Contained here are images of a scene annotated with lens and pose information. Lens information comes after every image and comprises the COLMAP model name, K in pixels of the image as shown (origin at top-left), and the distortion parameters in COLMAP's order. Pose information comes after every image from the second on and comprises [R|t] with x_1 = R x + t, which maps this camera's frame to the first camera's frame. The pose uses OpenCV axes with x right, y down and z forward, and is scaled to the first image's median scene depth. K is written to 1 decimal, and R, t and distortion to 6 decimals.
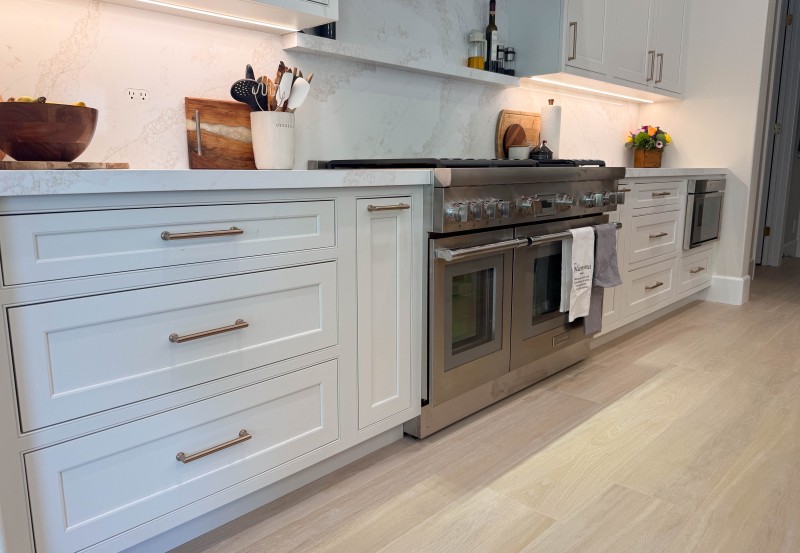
lens RADIAL K [[583.5, 0, 400.0], [0, 583.5, 276.5], [0, 0, 1]] dist [0.063140, -0.090930]
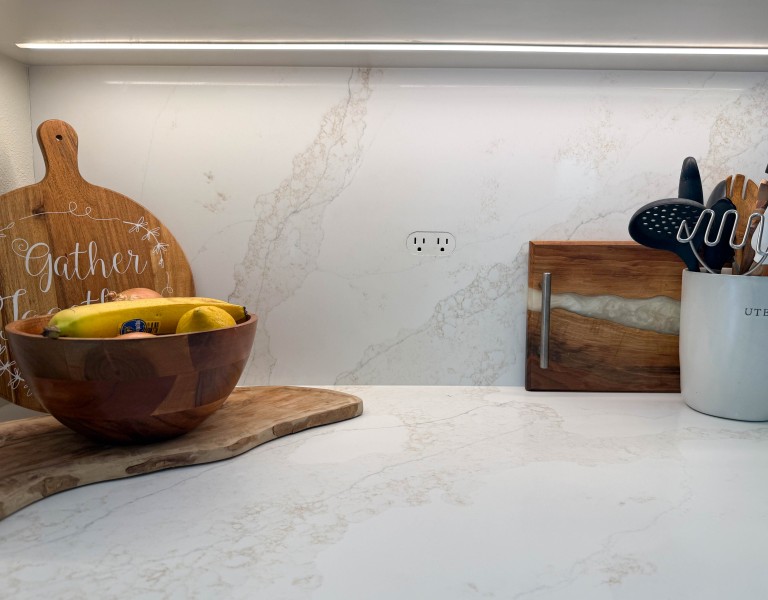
lens RADIAL K [[639.6, 0, 383.9], [0, 639.6, 317.0], [0, 0, 1]] dist [-0.002255, -0.001443]
pose [[0.684400, 0.119386, -0.719266, -0.072277], [-0.140380, 0.989622, 0.030685, -0.229331], [0.715465, 0.079970, 0.694057, 0.540094]]
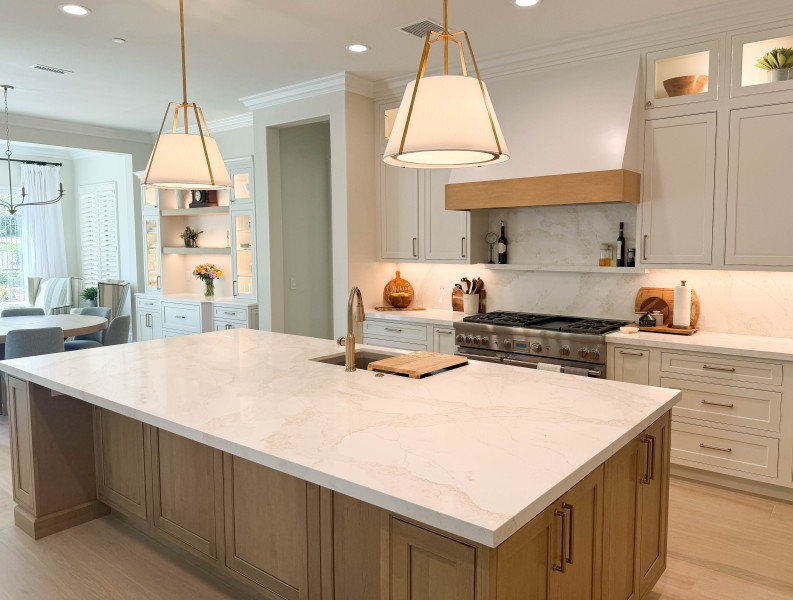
lens RADIAL K [[572.9, 0, 413.2], [0, 572.9, 299.7], [0, 0, 1]] dist [0.033124, -0.003524]
pose [[0.104556, 0.093322, -0.990131, 2.424699], [-0.179390, 0.981027, 0.073521, -0.401625], [0.978206, 0.169932, 0.119314, 0.425824]]
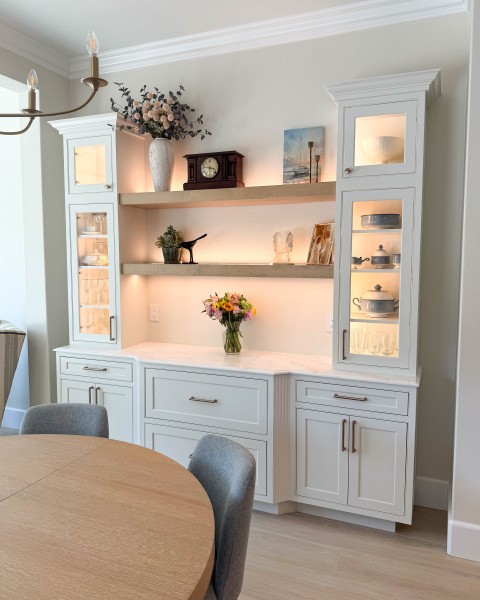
lens RADIAL K [[471.2, 0, 240.0], [0, 471.2, 300.0], [0, 0, 1]] dist [0.065275, -0.005499]
pose [[0.370911, 0.086599, -0.924622, 0.105943], [-0.170181, 0.985121, 0.023997, -0.138072], [0.912942, 0.148453, 0.380130, -1.081760]]
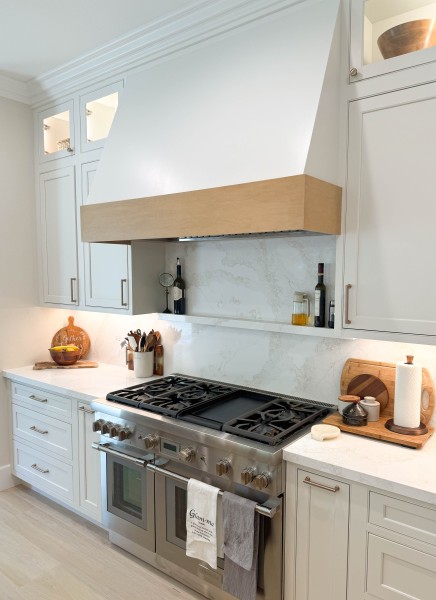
lens RADIAL K [[422.8, 0, 228.2], [0, 422.8, 312.1], [0, 0, 1]] dist [0.093888, -0.139892]
pose [[0.123112, 0.095247, -0.987811, 1.347837], [-0.183833, 0.980345, 0.071616, -0.587370], [0.975217, 0.172775, 0.138202, 1.070422]]
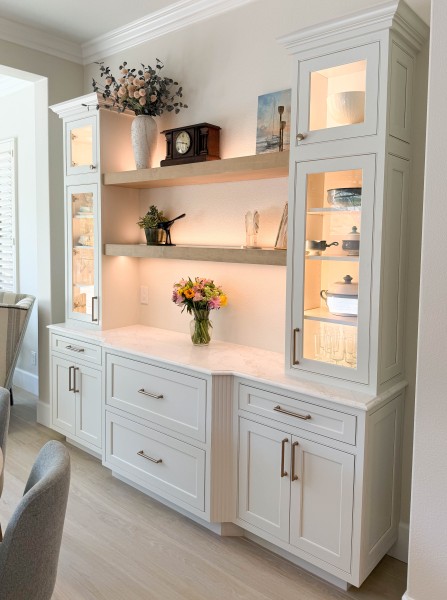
lens RADIAL K [[459.8, 0, 223.4], [0, 459.8, 271.7], [0, 0, 1]] dist [0.040794, -0.009218]
pose [[0.075382, 0.079259, -0.994000, 0.026674], [-0.193394, 0.979071, 0.063402, -0.246016], [0.978221, 0.187454, 0.089132, -0.542482]]
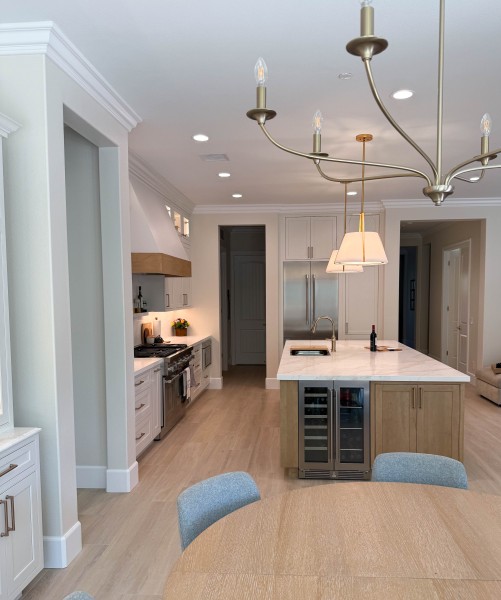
lens RADIAL K [[505.4, 0, 274.7], [0, 505.4, 328.5], [0, 0, 1]] dist [0.072121, -0.128870]
pose [[0.755257, -0.048932, 0.653600, -1.318878], [0.123463, 0.989979, -0.068551, -0.060871], [-0.643695, 0.132469, 0.753729, -1.638084]]
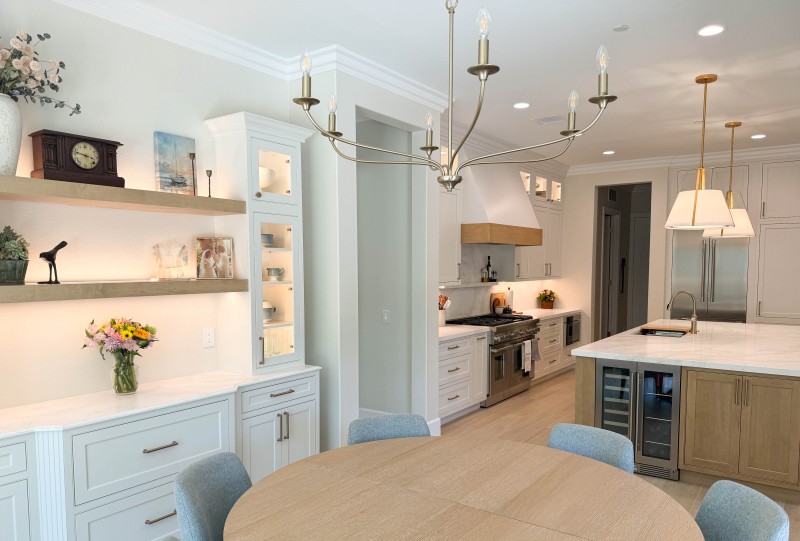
lens RADIAL K [[573.9, 0, 400.2], [0, 573.9, 311.3], [0, 0, 1]] dist [0.009998, -0.003413]
pose [[0.989846, -0.012761, 0.141568, -0.903346], [0.026867, 0.994806, -0.098183, 0.045921], [-0.139580, 0.100989, 0.985047, -2.192818]]
